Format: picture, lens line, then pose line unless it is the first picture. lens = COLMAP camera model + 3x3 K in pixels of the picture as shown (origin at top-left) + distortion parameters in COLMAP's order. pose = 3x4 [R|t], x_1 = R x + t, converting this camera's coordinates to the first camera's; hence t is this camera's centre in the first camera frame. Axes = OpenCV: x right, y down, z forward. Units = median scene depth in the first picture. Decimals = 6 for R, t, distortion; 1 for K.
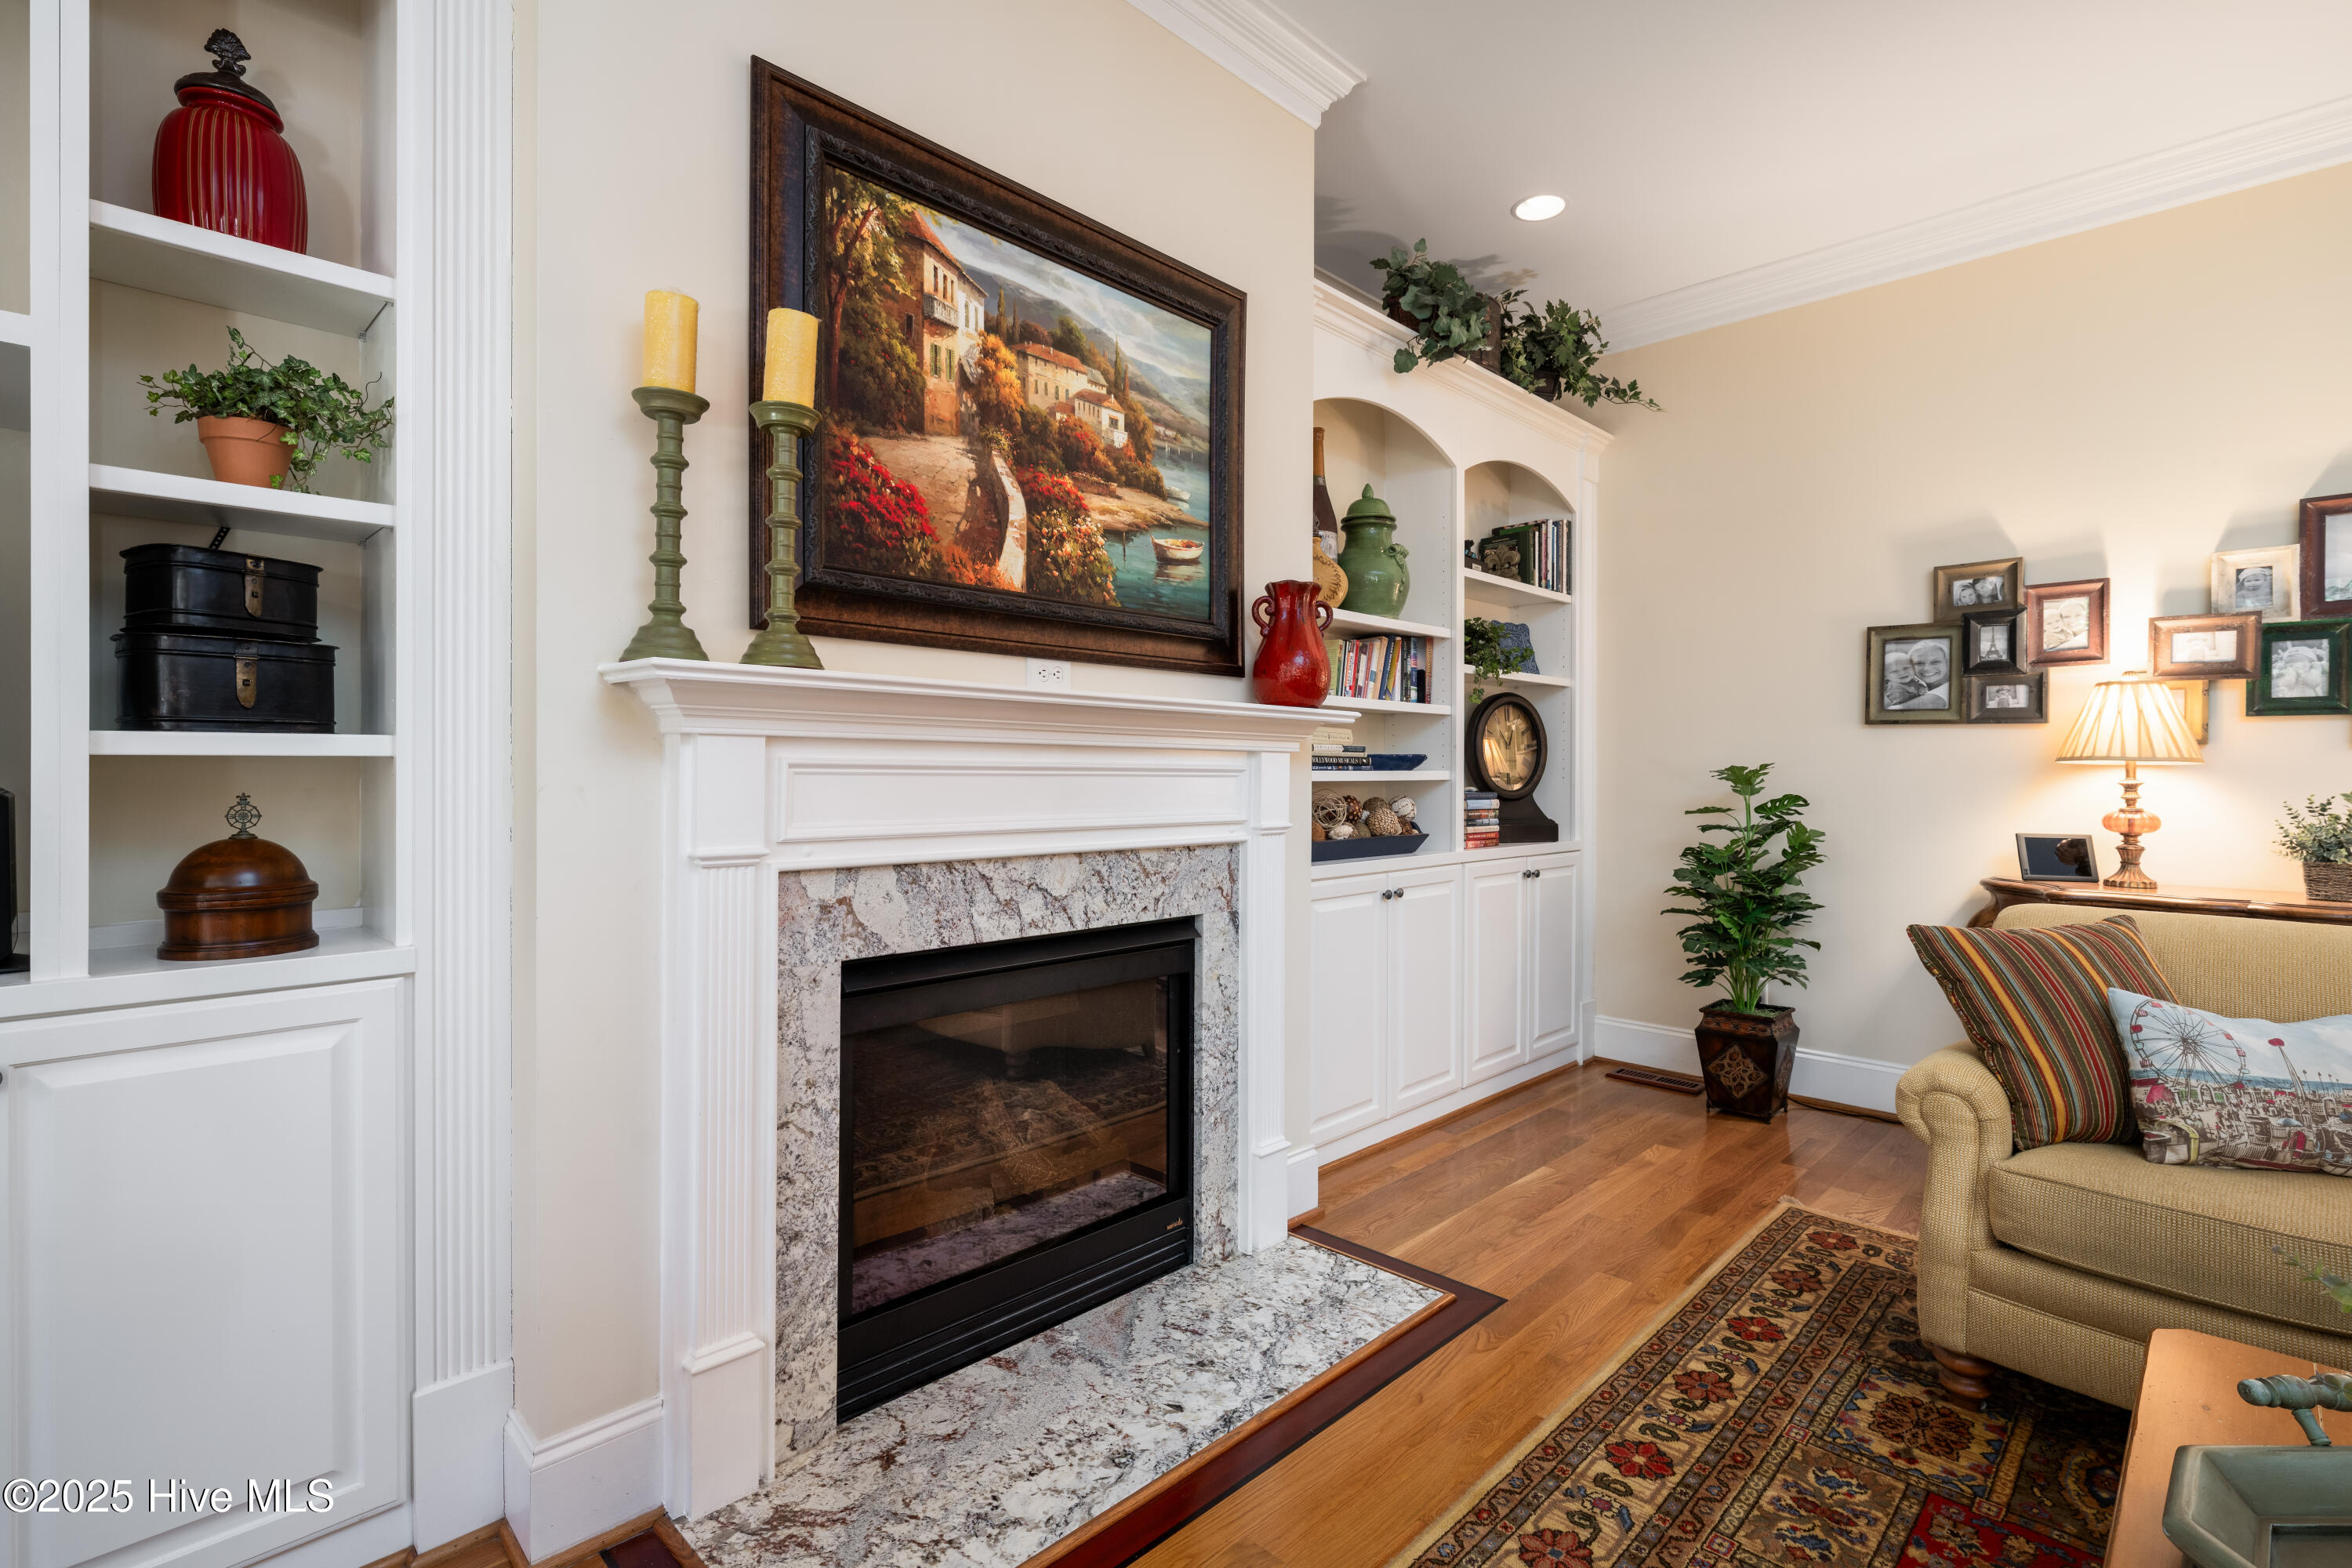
lens RADIAL K [[1105.2, 0, 1174.1], [0, 1105.2, 777.5], [0, 0, 1]] dist [-0.000524, 0.000440]
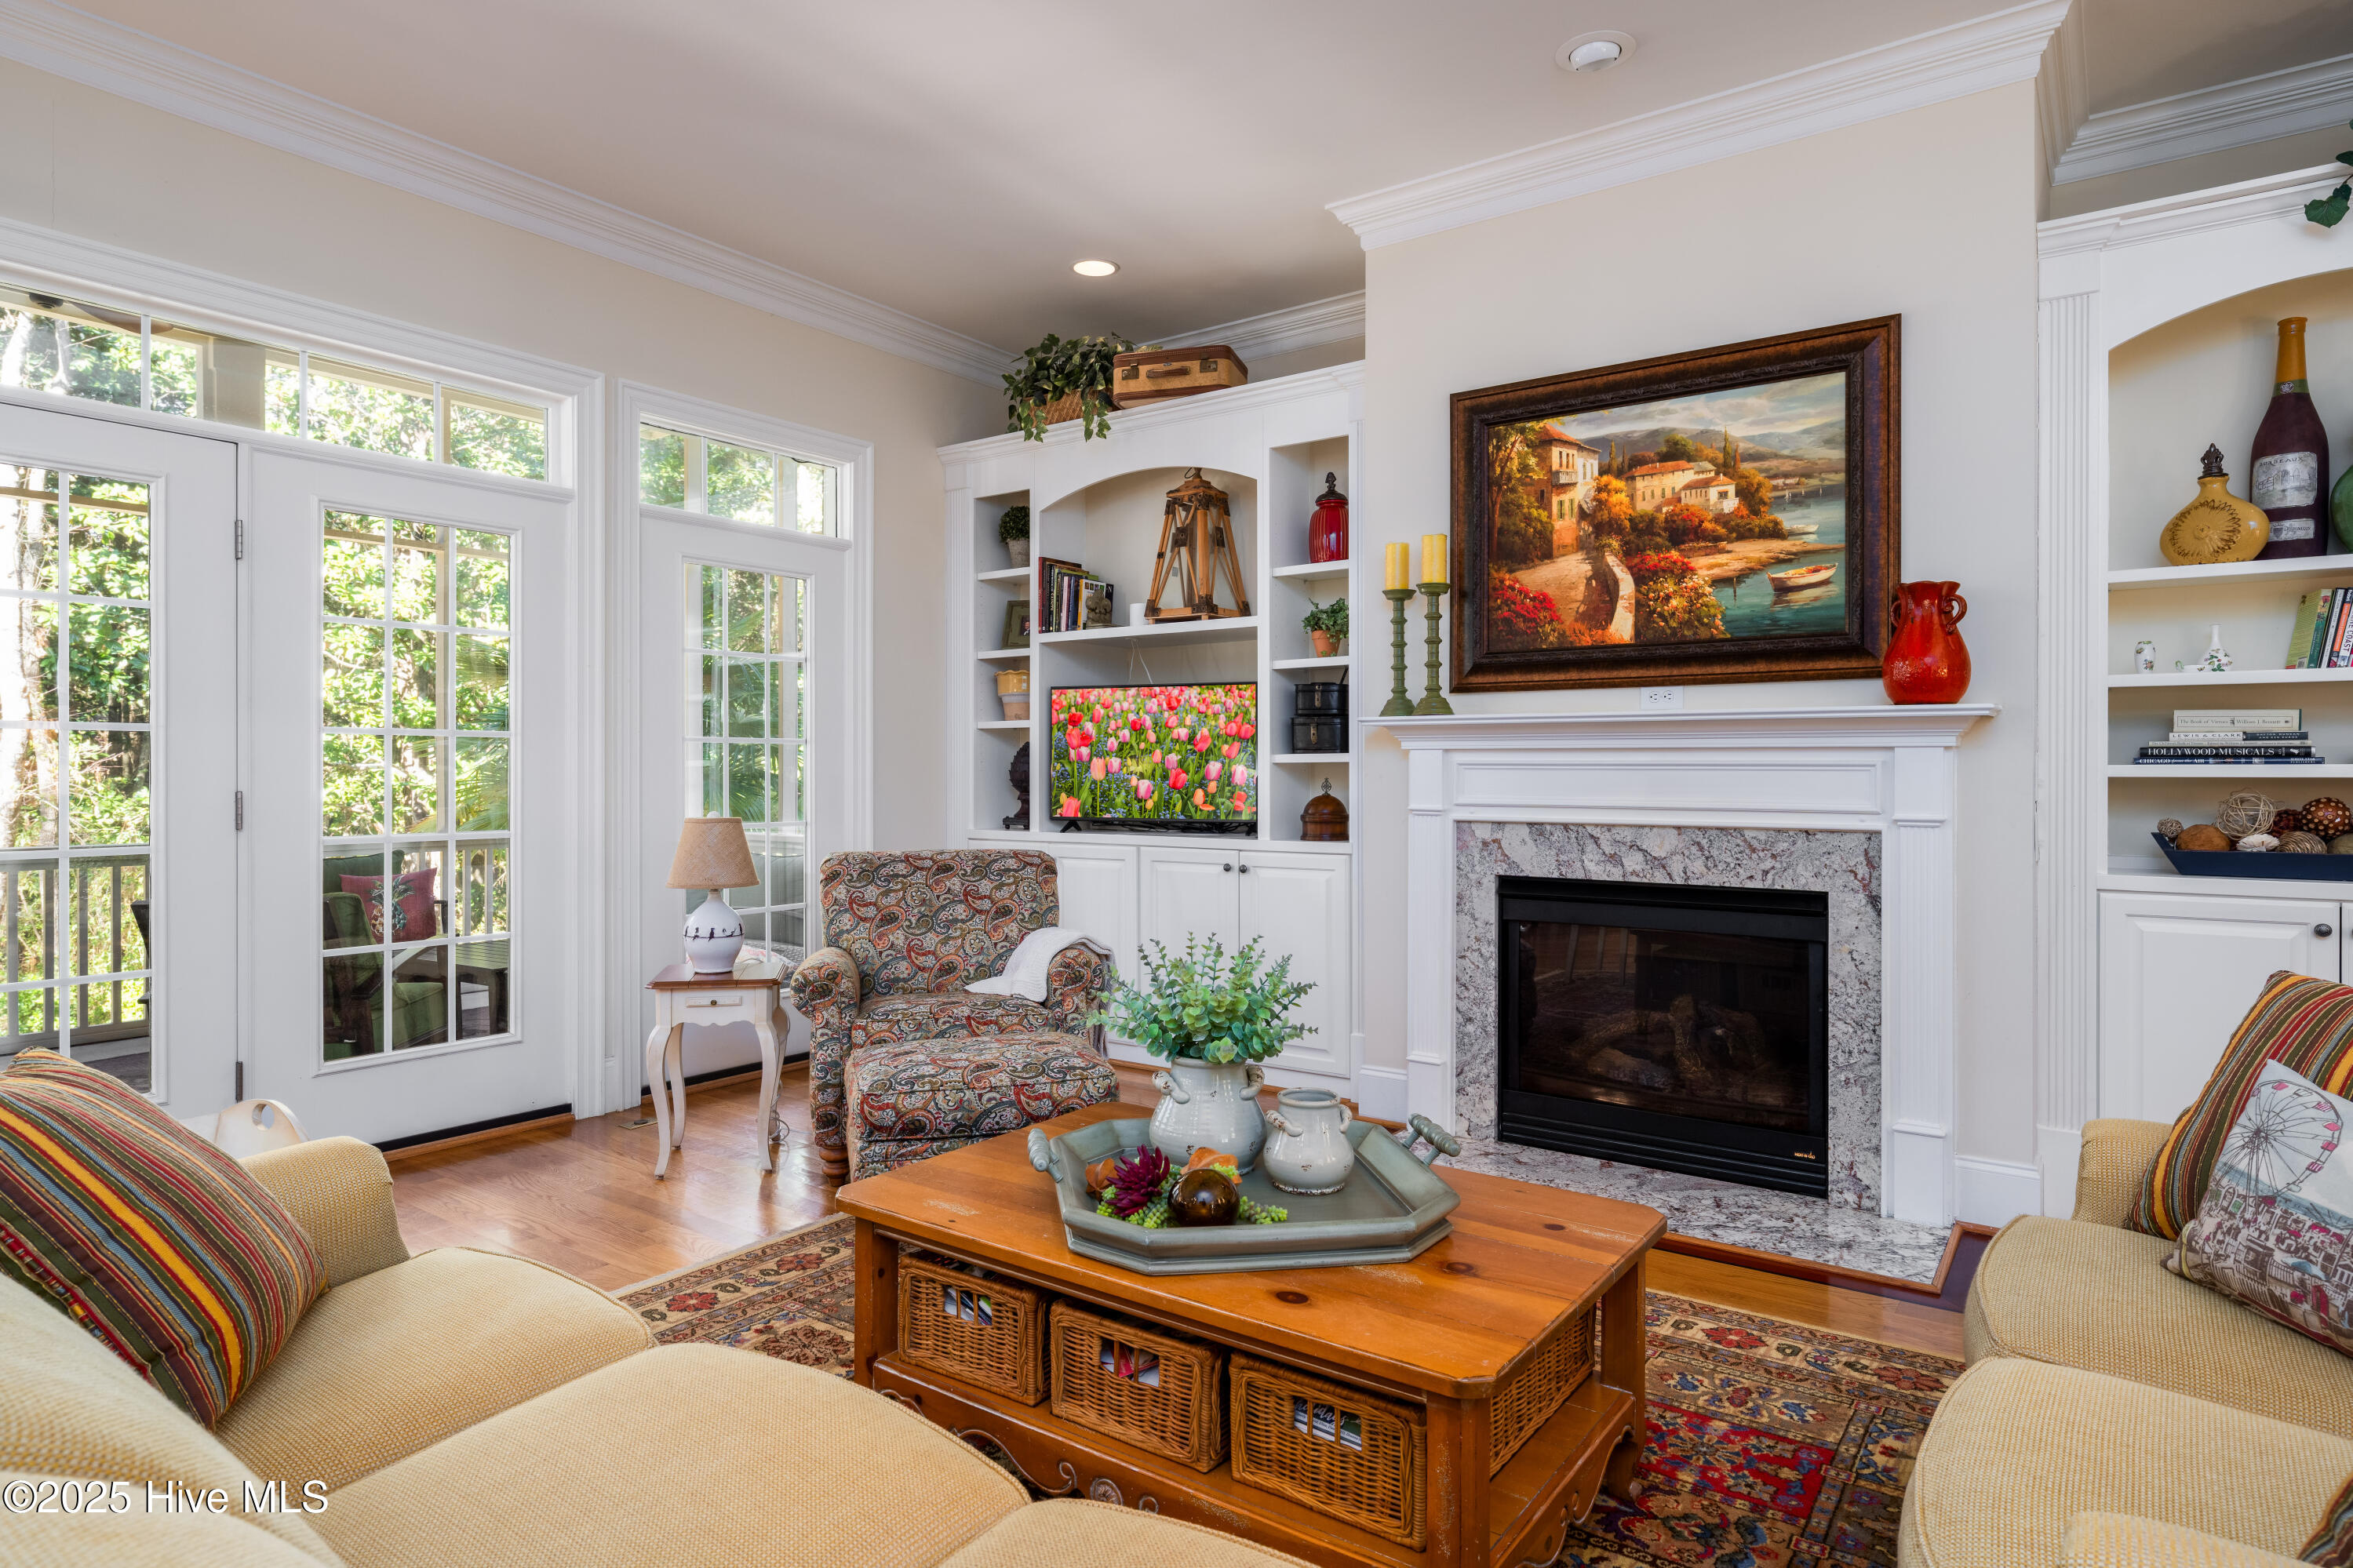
lens RADIAL K [[1317.9, 0, 1176.5], [0, 1317.9, 784.0], [0, 0, 1]] dist [-0.000284, -0.000524]
pose [[0.144969, 0.006411, -0.989415, 1.504061], [-0.005197, 0.999970, 0.005718, 0.010158], [0.989423, 0.004313, 0.144998, 0.166223]]
